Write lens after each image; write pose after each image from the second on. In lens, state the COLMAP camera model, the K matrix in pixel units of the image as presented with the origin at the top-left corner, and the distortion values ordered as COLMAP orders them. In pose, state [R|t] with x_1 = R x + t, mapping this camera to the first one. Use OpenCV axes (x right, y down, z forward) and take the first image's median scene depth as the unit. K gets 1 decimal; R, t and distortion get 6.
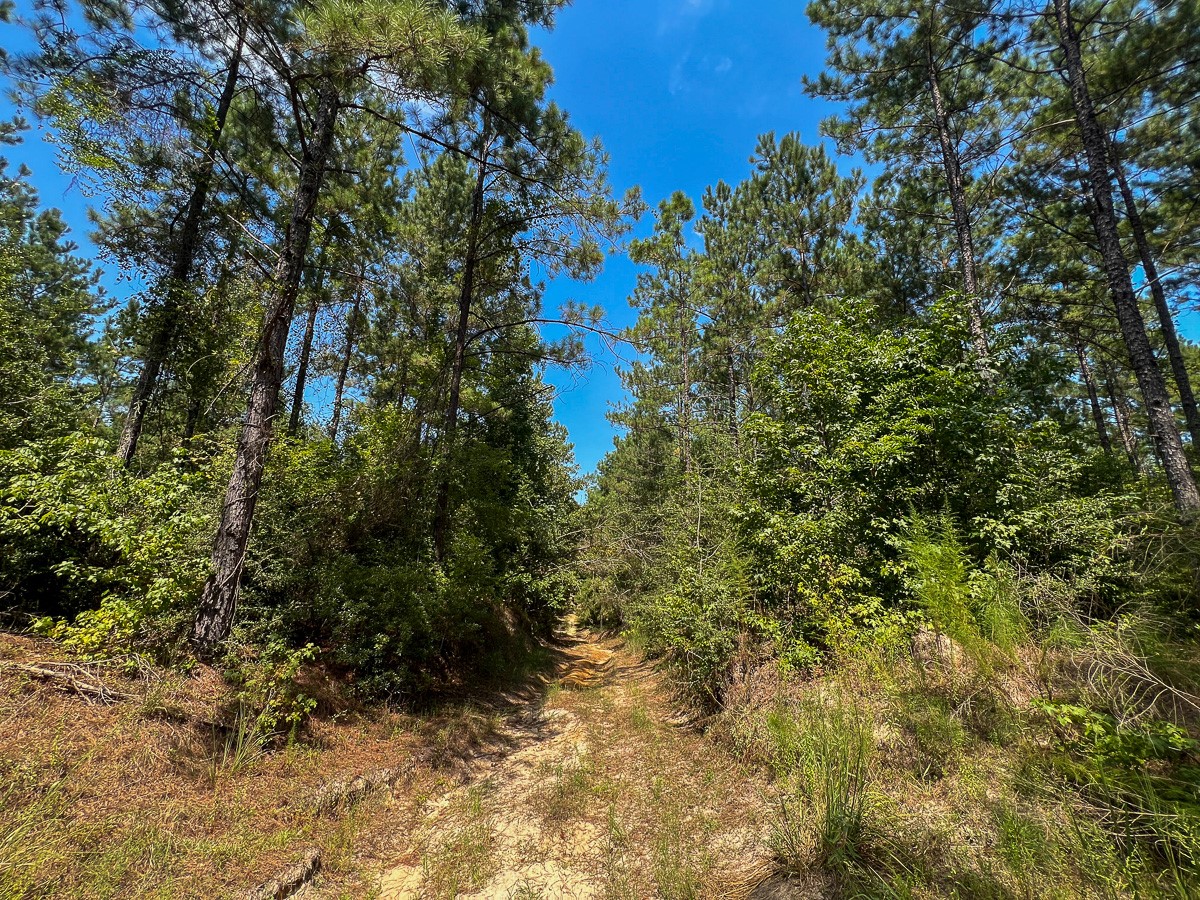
lens RADIAL K [[482.9, 0, 600.0], [0, 482.9, 450.0], [0, 0, 1]] dist [0.000409, 0.000832]
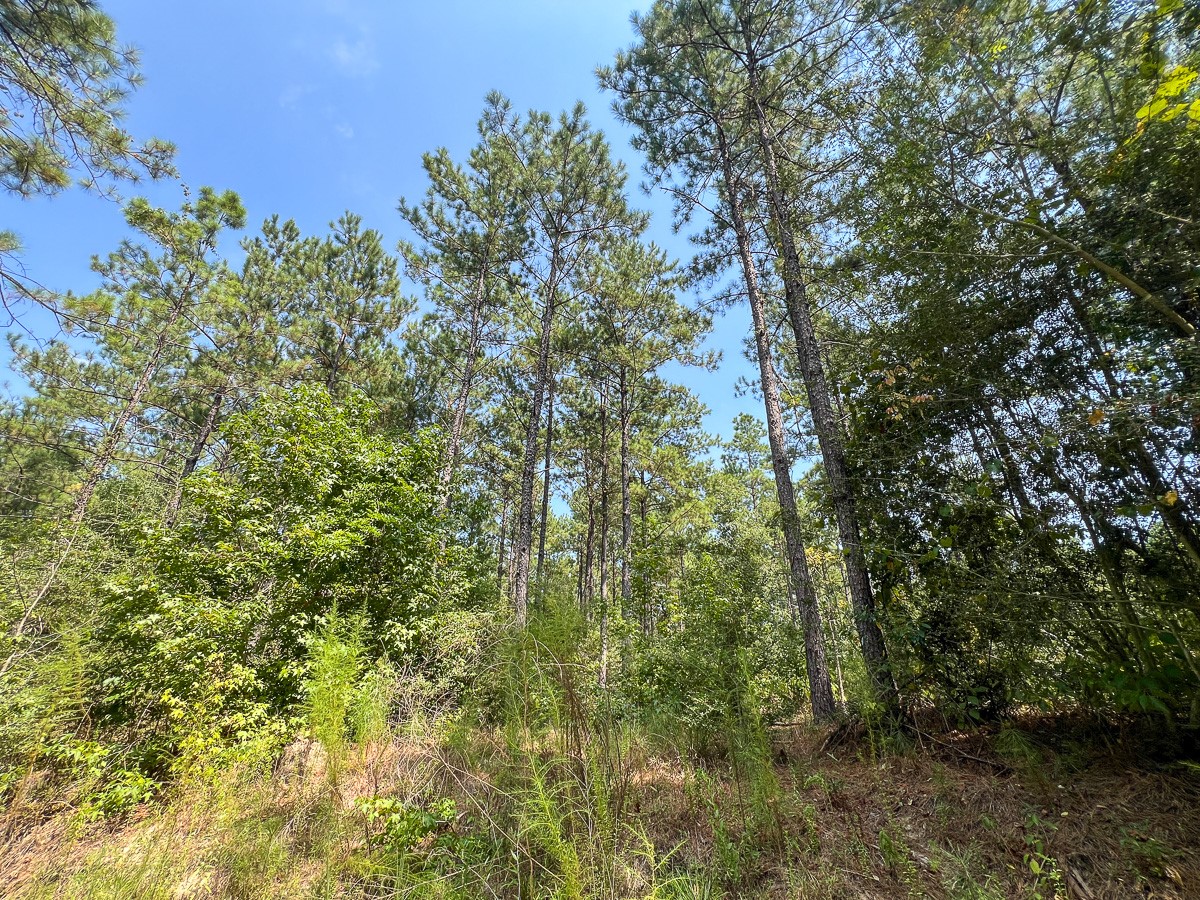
lens RADIAL K [[482.9, 0, 600.0], [0, 482.9, 450.0], [0, 0, 1]] dist [0.000409, 0.000832]
pose [[0.532624, 0.352062, 0.769651, 0.019226], [-0.203065, 0.935971, -0.287615, -0.002908], [-0.821630, -0.003099, 0.570013, -0.013115]]
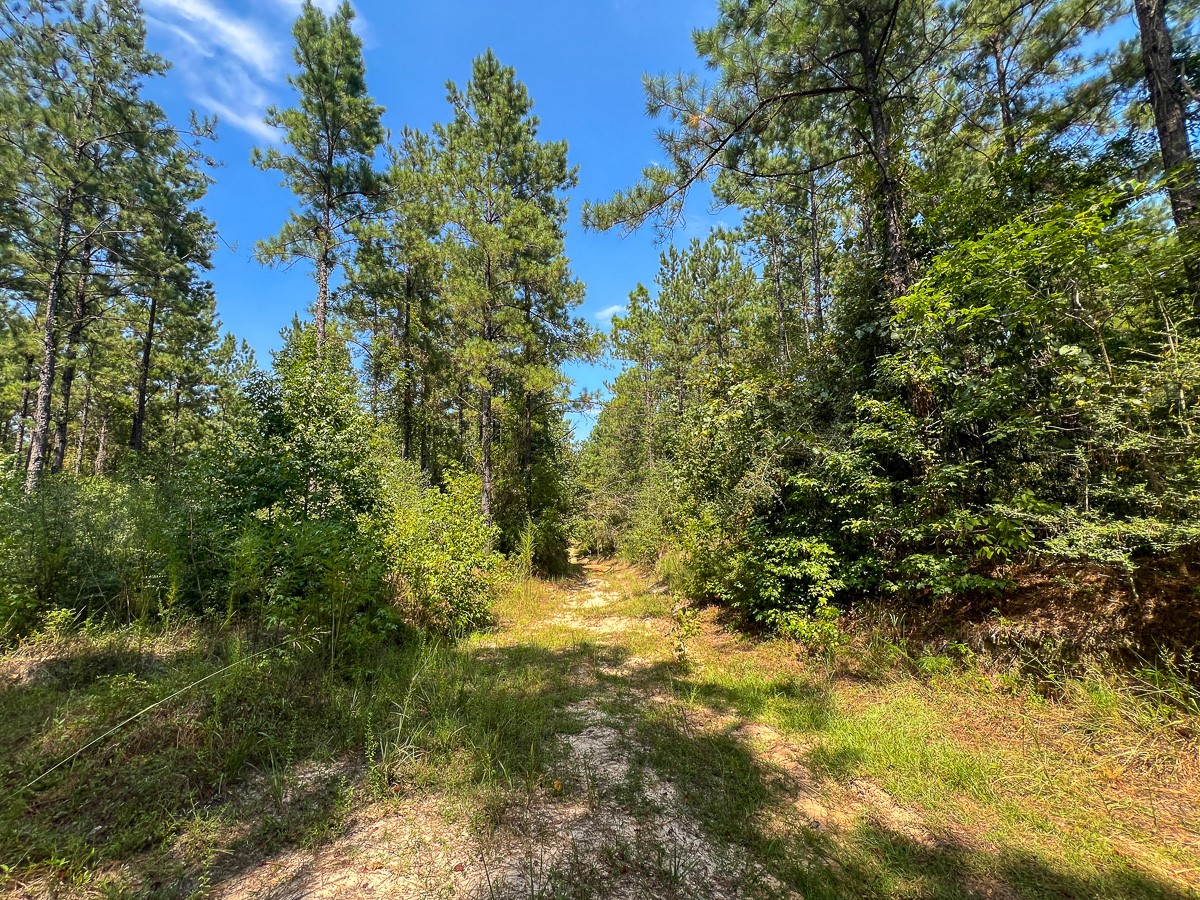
lens RADIAL K [[482.9, 0, 600.0], [0, 482.9, 450.0], [0, 0, 1]] dist [0.000409, 0.000832]
pose [[0.998197, -0.050916, 0.031799, -0.079868], [0.046462, 0.990705, 0.127848, -0.327005], [-0.038013, -0.126140, 0.991284, -1.045733]]
